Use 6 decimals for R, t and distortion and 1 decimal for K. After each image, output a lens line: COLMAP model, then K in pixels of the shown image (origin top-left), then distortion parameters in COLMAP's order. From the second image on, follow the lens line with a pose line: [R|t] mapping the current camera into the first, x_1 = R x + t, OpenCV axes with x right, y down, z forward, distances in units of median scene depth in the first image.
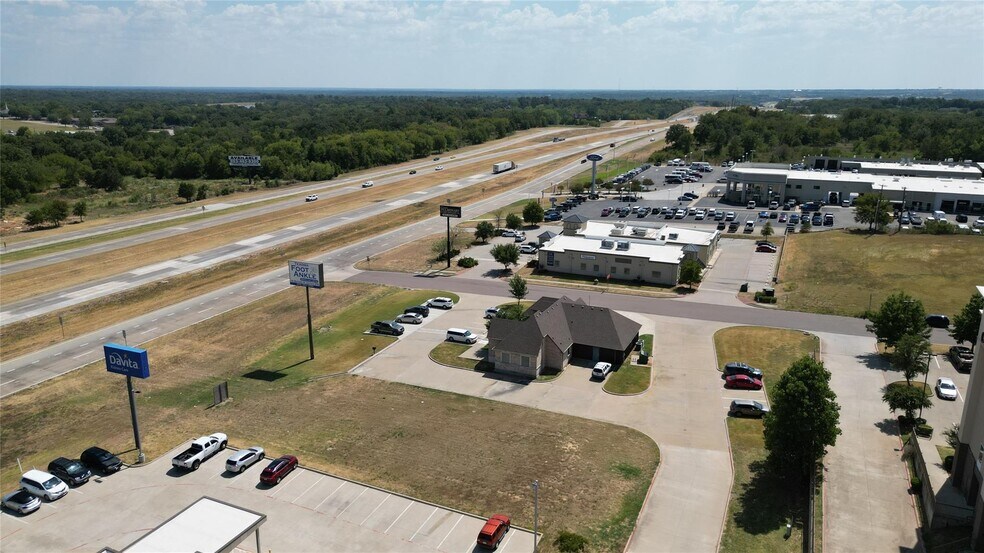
lens RADIAL K [[692.0, 0, 492.0], [0, 692.0, 276.5], [0, 0, 1]] dist [0.083340, -0.098242]
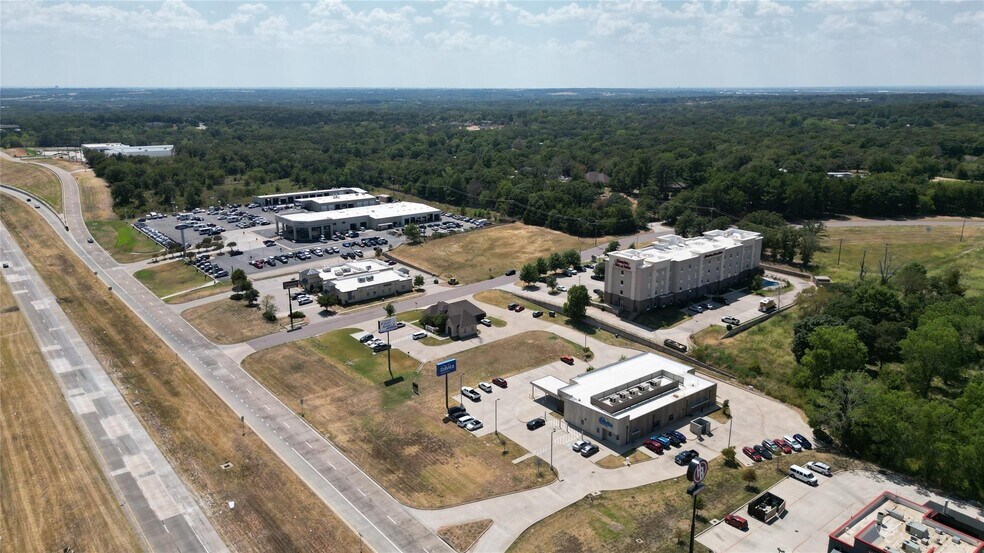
lens RADIAL K [[692.0, 0, 492.0], [0, 692.0, 276.5], [0, 0, 1]] dist [0.083340, -0.098242]
pose [[0.449311, -0.243749, 0.859480, -1.531938], [0.238061, 0.959940, 0.147789, -0.302903], [-0.861073, 0.138205, 0.489339, -0.168390]]
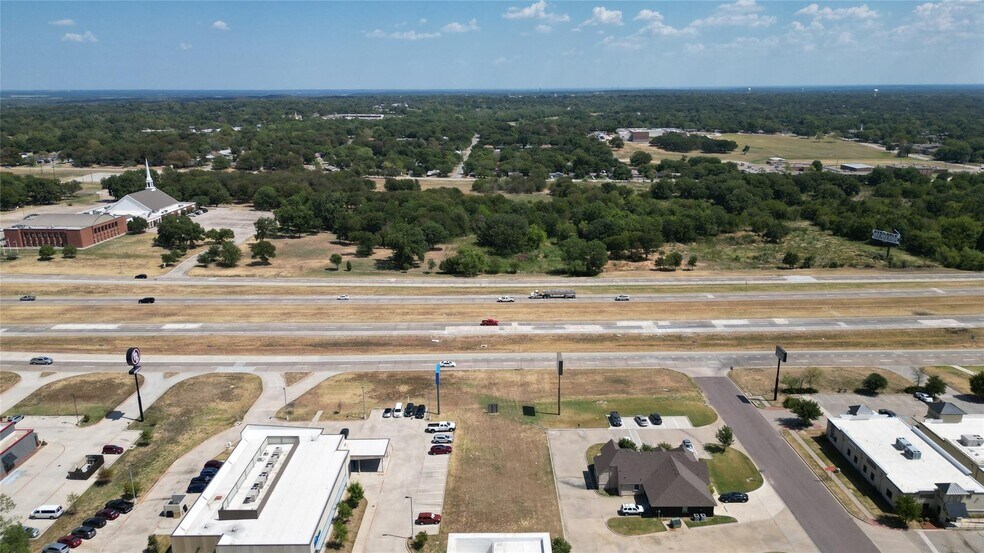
lens RADIAL K [[692.0, 0, 492.0], [0, 692.0, 276.5], [0, 0, 1]] dist [0.083340, -0.098242]
pose [[0.413903, 0.233168, -0.879953, 0.932339], [-0.230229, 0.962027, 0.146624, -0.356656], [0.880727, 0.141903, 0.451868, 0.082408]]
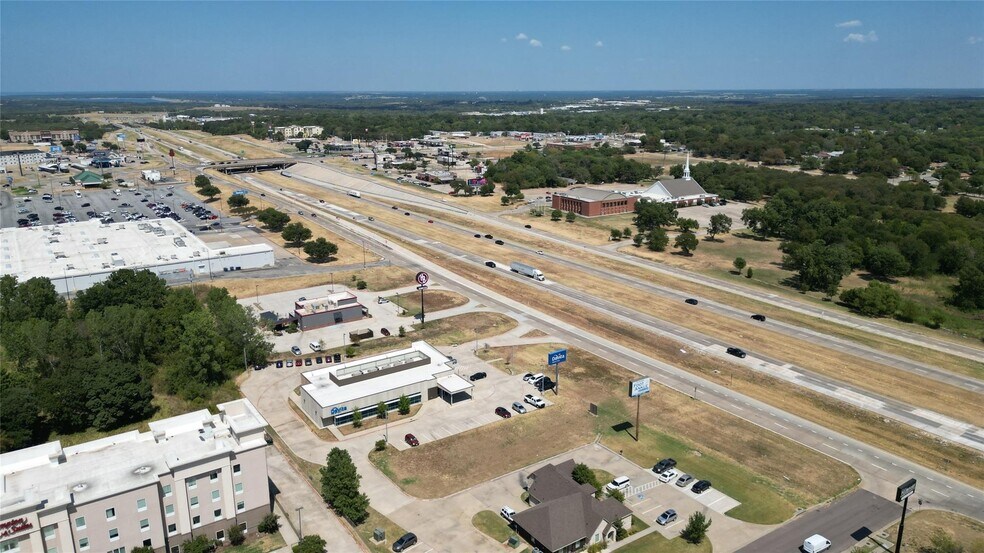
lens RADIAL K [[692.0, 0, 492.0], [0, 692.0, 276.5], [0, 0, 1]] dist [0.083340, -0.098242]
pose [[-0.515984, 0.220068, -0.827847, 0.980208], [-0.223315, 0.898458, 0.378027, -0.639974], [0.826977, 0.379926, -0.414446, 1.125362]]
